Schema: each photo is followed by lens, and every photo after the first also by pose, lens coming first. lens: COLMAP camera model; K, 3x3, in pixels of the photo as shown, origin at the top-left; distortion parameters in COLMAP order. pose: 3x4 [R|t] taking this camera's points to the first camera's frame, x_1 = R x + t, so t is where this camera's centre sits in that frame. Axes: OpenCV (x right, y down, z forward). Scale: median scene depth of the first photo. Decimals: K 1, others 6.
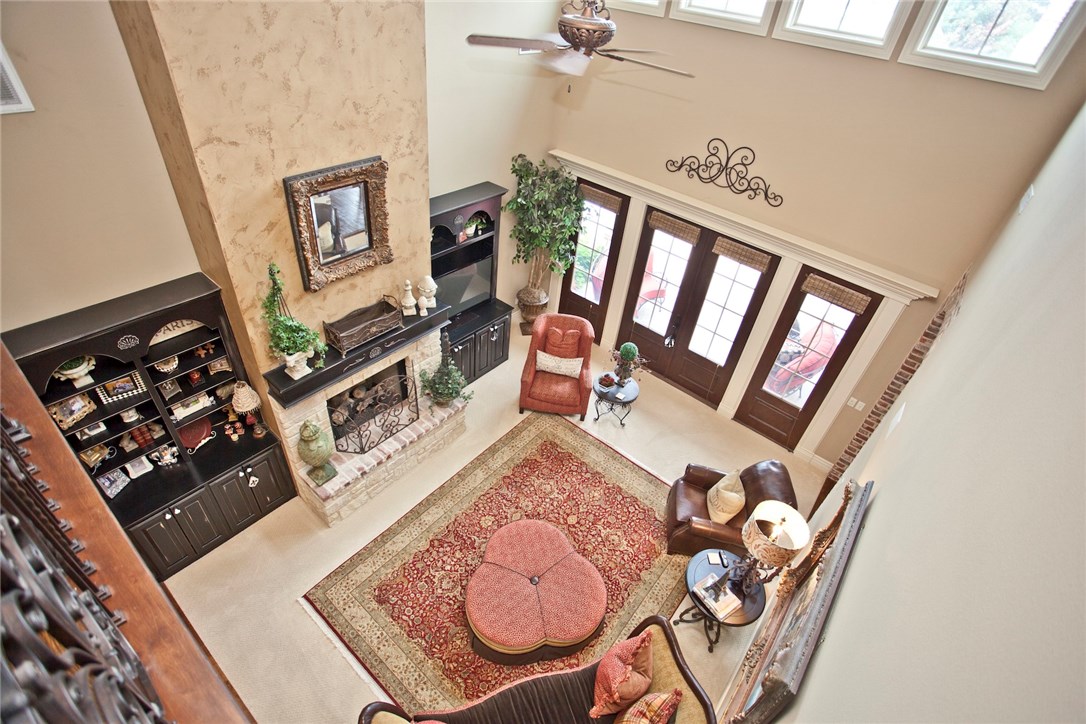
lens RADIAL K [[531.7, 0, 542.9], [0, 531.7, 366.5], [0, 0, 1]] dist [-0.047658, 0.012300]
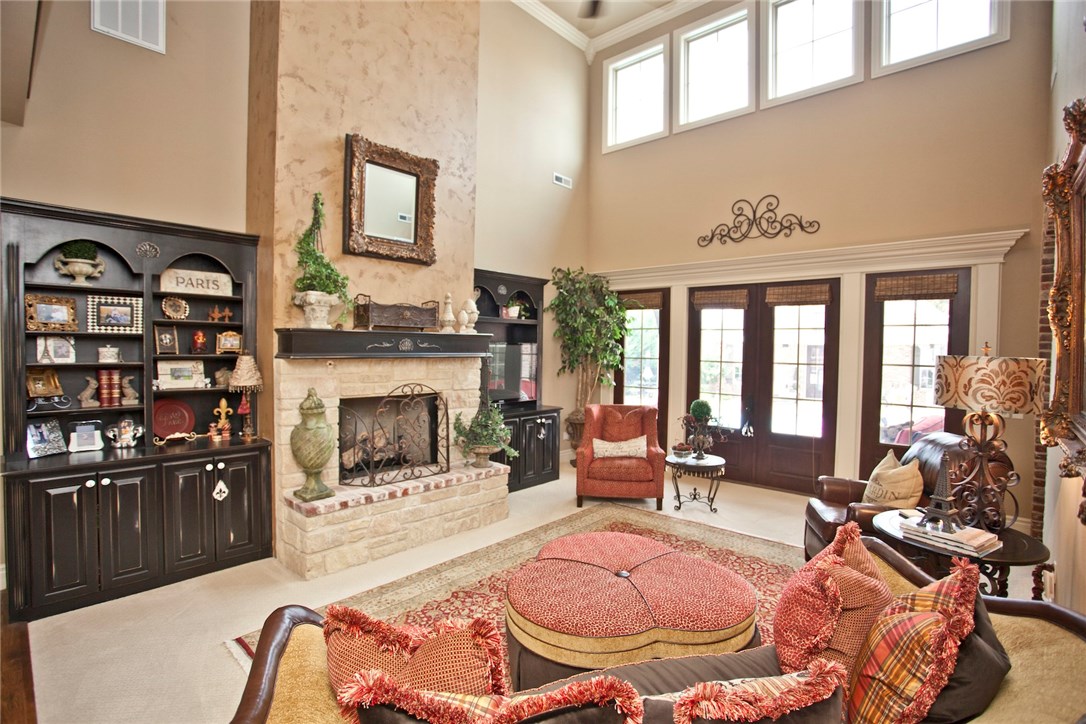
lens RADIAL K [[531.7, 0, 543.4], [0, 531.7, 353.2], [0, 0, 1]] dist [-0.047658, 0.012300]
pose [[0.995311, -0.083813, -0.048293, -0.044831], [0.035233, 0.779079, -0.625935, 0.481402], [0.090085, 0.621299, 0.778378, 0.311203]]
